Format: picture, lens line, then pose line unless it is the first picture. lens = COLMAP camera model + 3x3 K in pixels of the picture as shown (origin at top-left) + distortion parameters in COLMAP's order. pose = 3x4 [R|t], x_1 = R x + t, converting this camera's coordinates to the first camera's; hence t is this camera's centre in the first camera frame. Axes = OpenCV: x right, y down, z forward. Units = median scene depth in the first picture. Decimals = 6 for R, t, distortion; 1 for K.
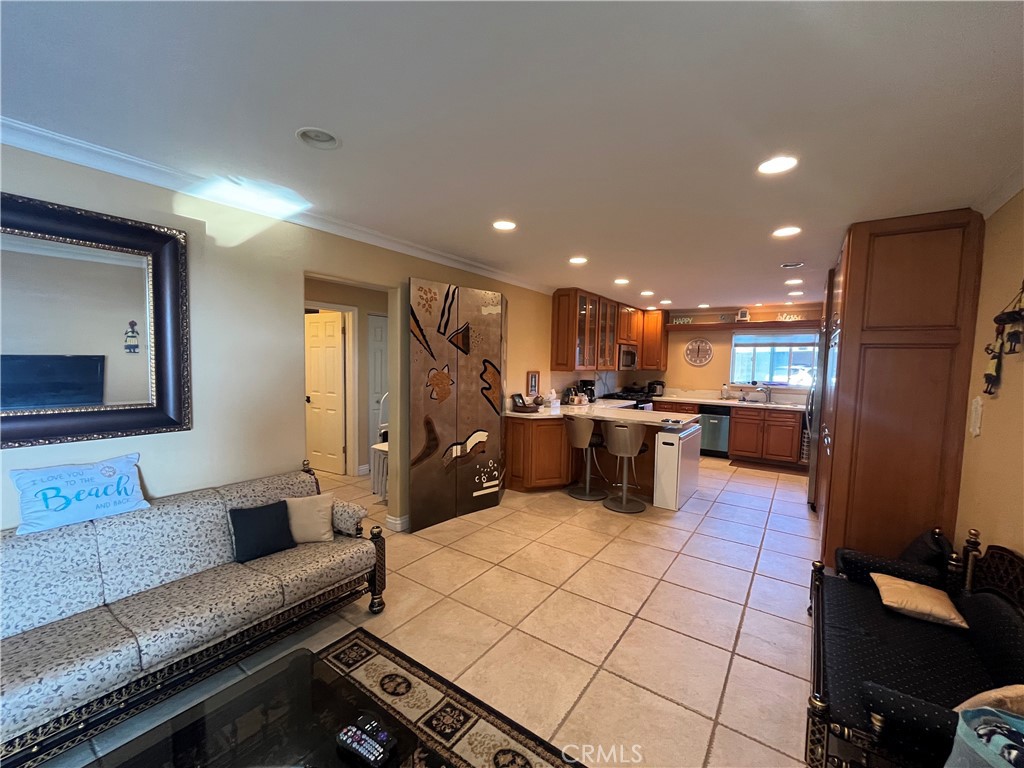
lens RADIAL K [[417.1, 0, 510.9], [0, 417.1, 388.9], [0, 0, 1]] dist [-0.002241, -0.000954]
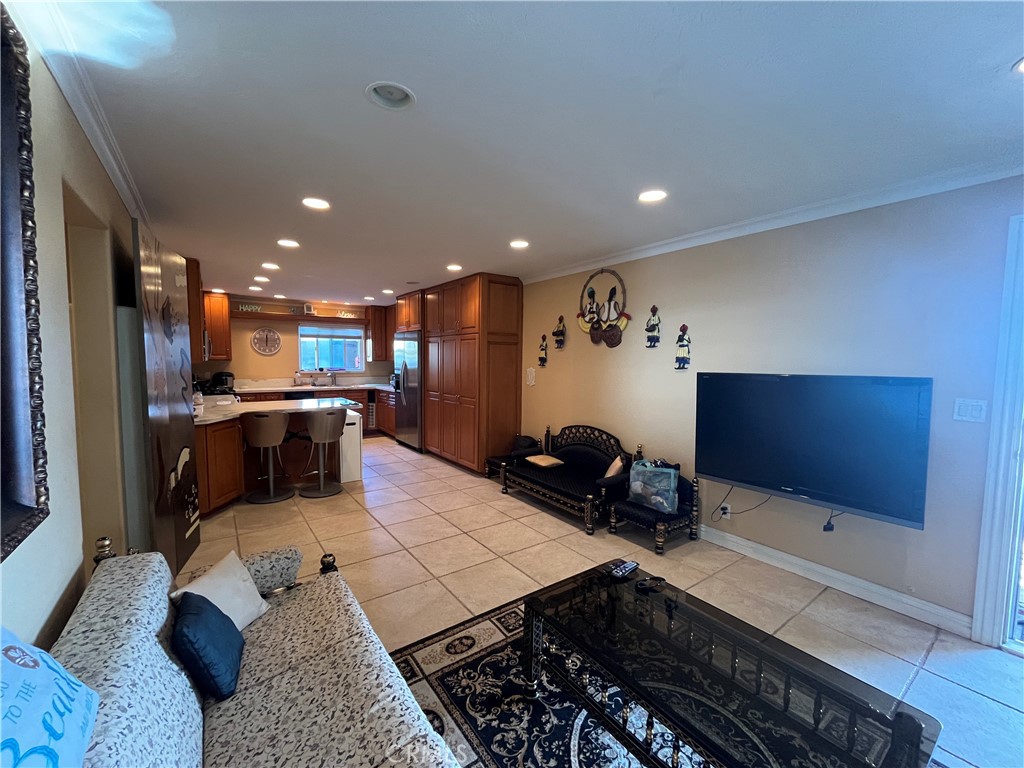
lens RADIAL K [[417.1, 0, 511.1], [0, 417.1, 387.8], [0, 0, 1]] dist [-0.002241, -0.000954]
pose [[0.320378, -0.083743, 0.943581, -0.563946], [0.059738, 0.995888, 0.068102, -0.018054], [-0.945404, 0.034549, 0.324064, 0.226036]]
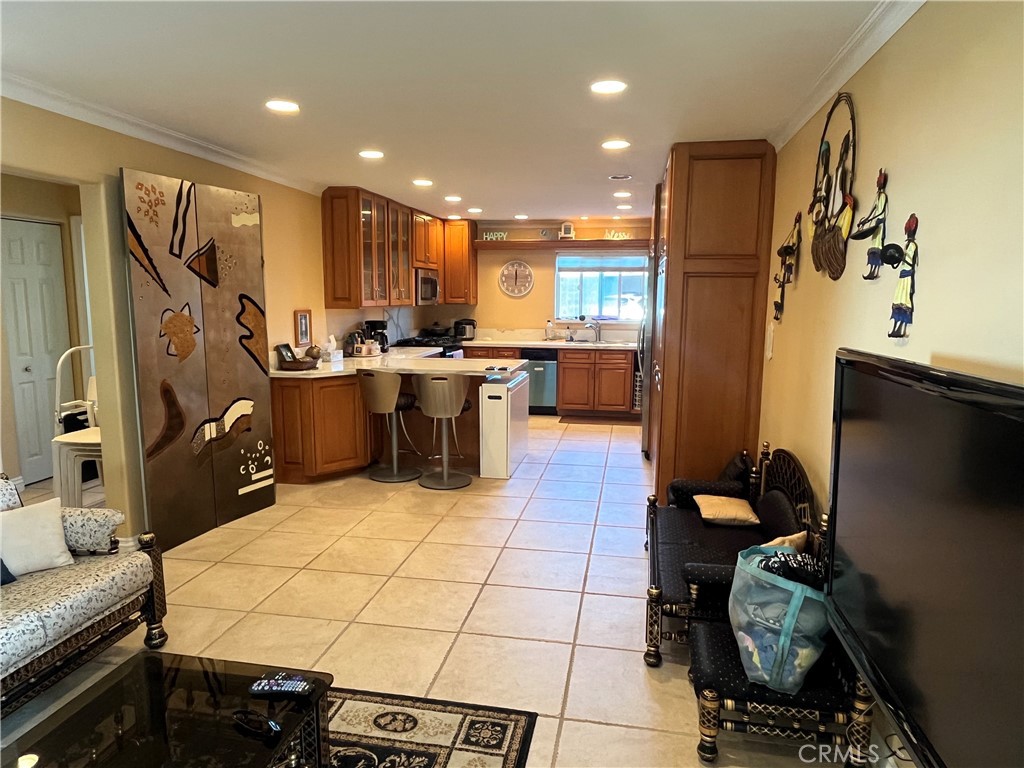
lens RADIAL K [[665.4, 0, 508.7], [0, 665.4, 392.5], [0, 0, 1]] dist [-0.002941, 0.000066]
pose [[0.908976, -0.076138, 0.409837, -0.122105], [0.041185, 0.994771, 0.093461, 0.005378], [-0.414810, -0.068075, 0.907358, -0.167816]]
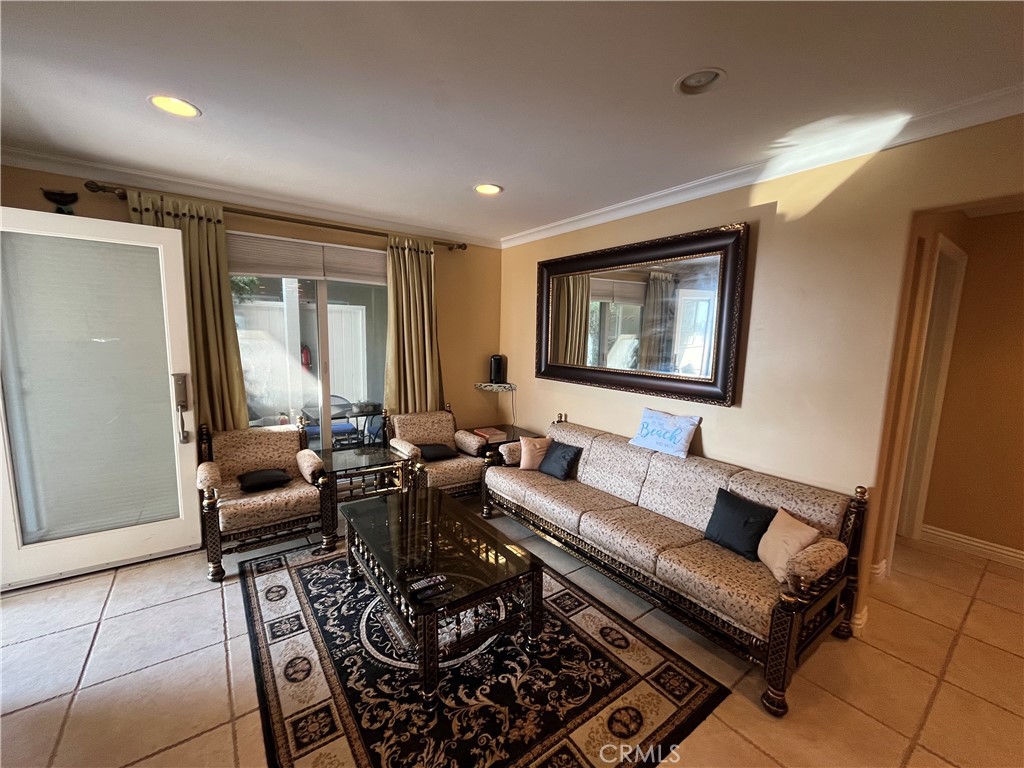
lens RADIAL K [[417.1, 0, 510.1], [0, 417.1, 388.6], [0, 0, 1]] dist [-0.002241, -0.000954]
pose [[-0.318451, 0.095305, -0.943136, 0.244262], [-0.092562, 0.987052, 0.130997, -0.021597], [0.943409, 0.129015, -0.305506, 0.437929]]
